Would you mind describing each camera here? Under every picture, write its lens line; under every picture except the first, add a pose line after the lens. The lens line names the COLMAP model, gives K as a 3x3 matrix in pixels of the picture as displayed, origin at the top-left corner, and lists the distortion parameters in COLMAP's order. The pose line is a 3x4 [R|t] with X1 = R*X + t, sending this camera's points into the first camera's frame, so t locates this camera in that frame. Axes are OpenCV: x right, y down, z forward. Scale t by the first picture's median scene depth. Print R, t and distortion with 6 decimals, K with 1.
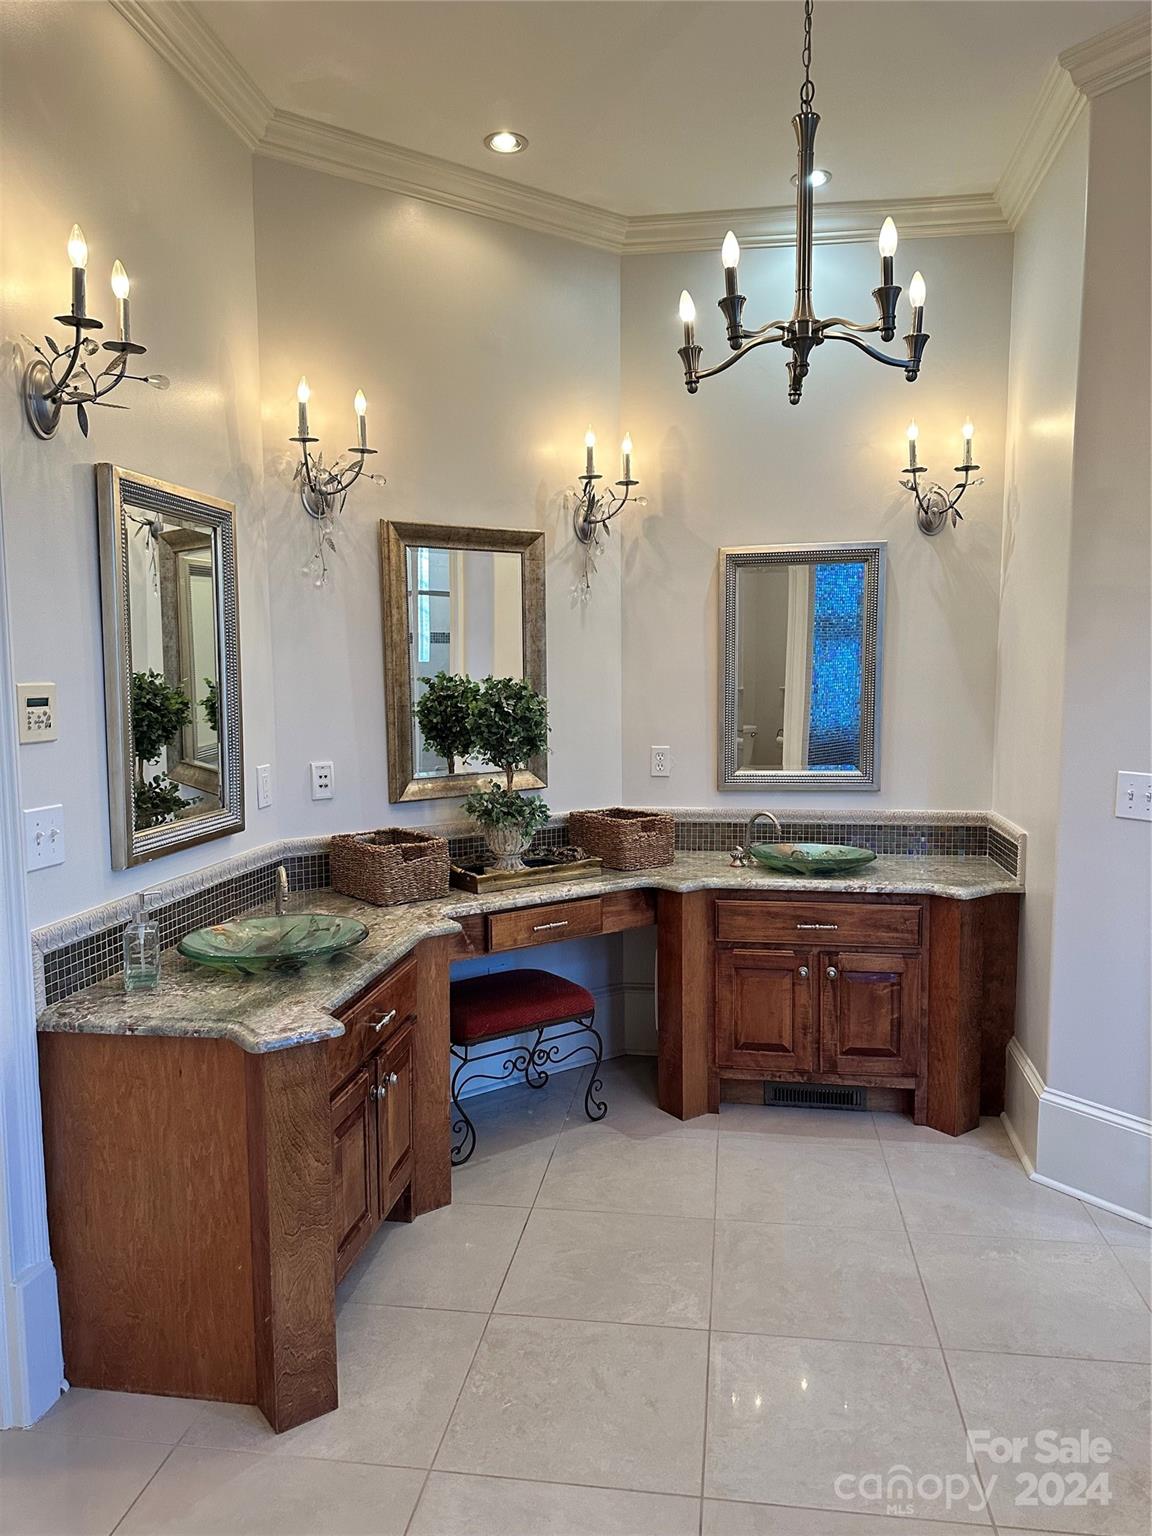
lens RADIAL K [[1091.8, 0, 574.4], [0, 1091.8, 778.1], [0, 0, 1]] dist [0.082555, -0.085956]
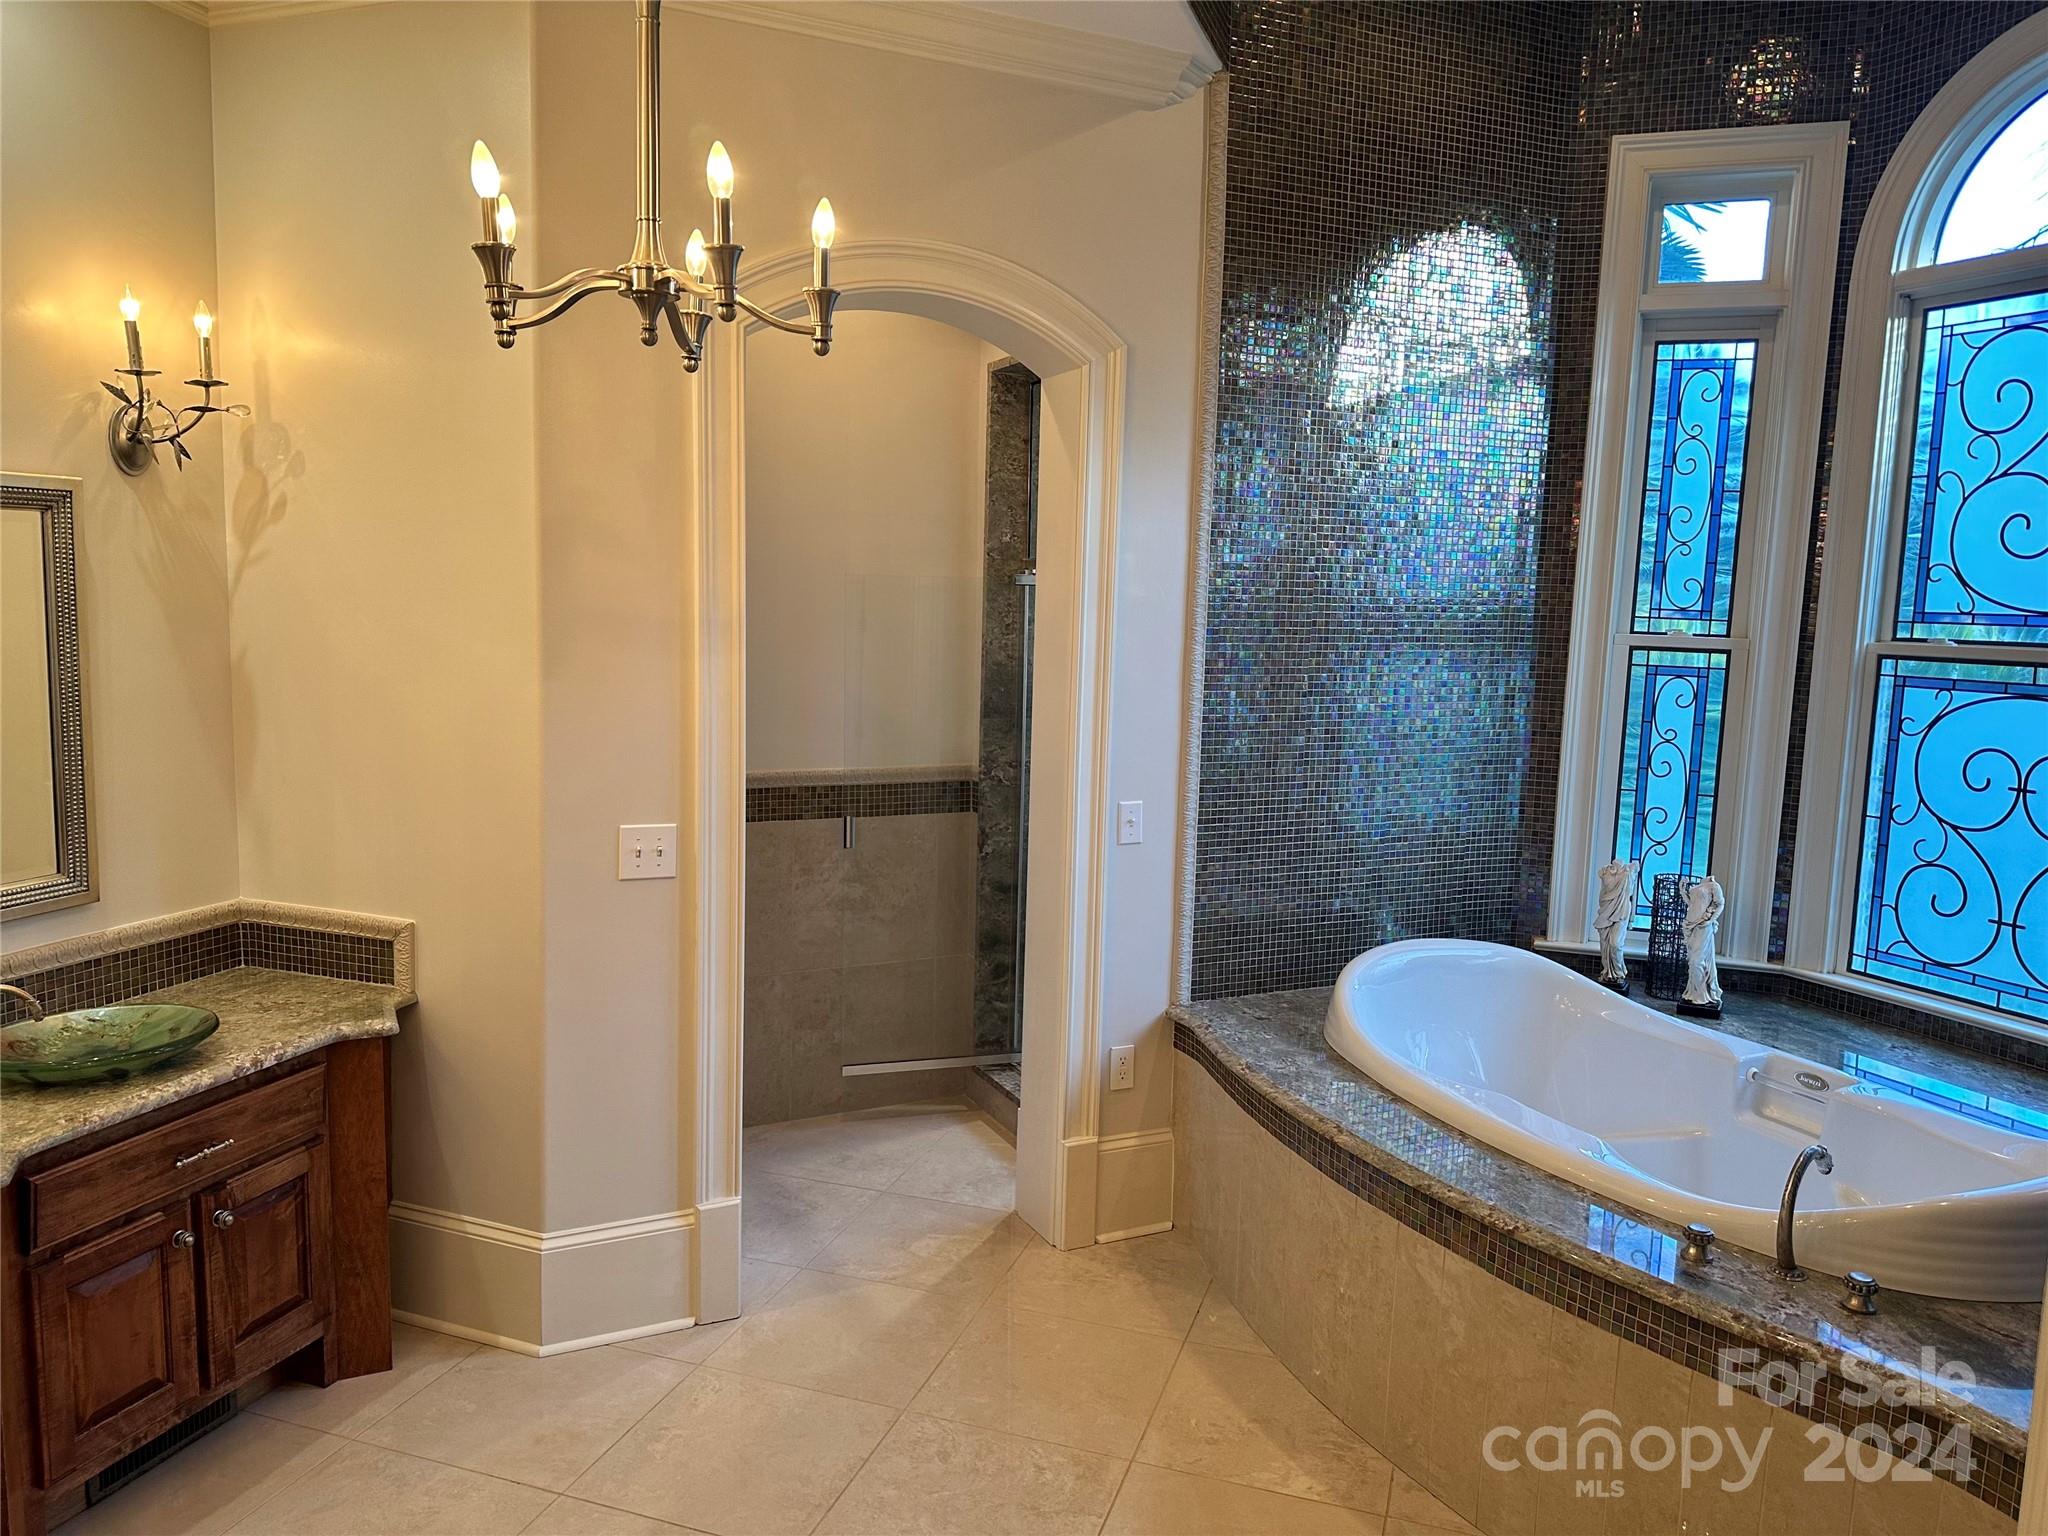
lens RADIAL K [[1455.8, 0, 1016.3], [0, 1455.8, 761.7], [0, 0, 1]] dist [0.082555, -0.085956]
pose [[0.185799, -0.109195, 0.976501, -0.443547], [0.068100, 0.992847, 0.098065, -0.119483], [-0.980225, 0.048279, 0.191906, 0.402056]]
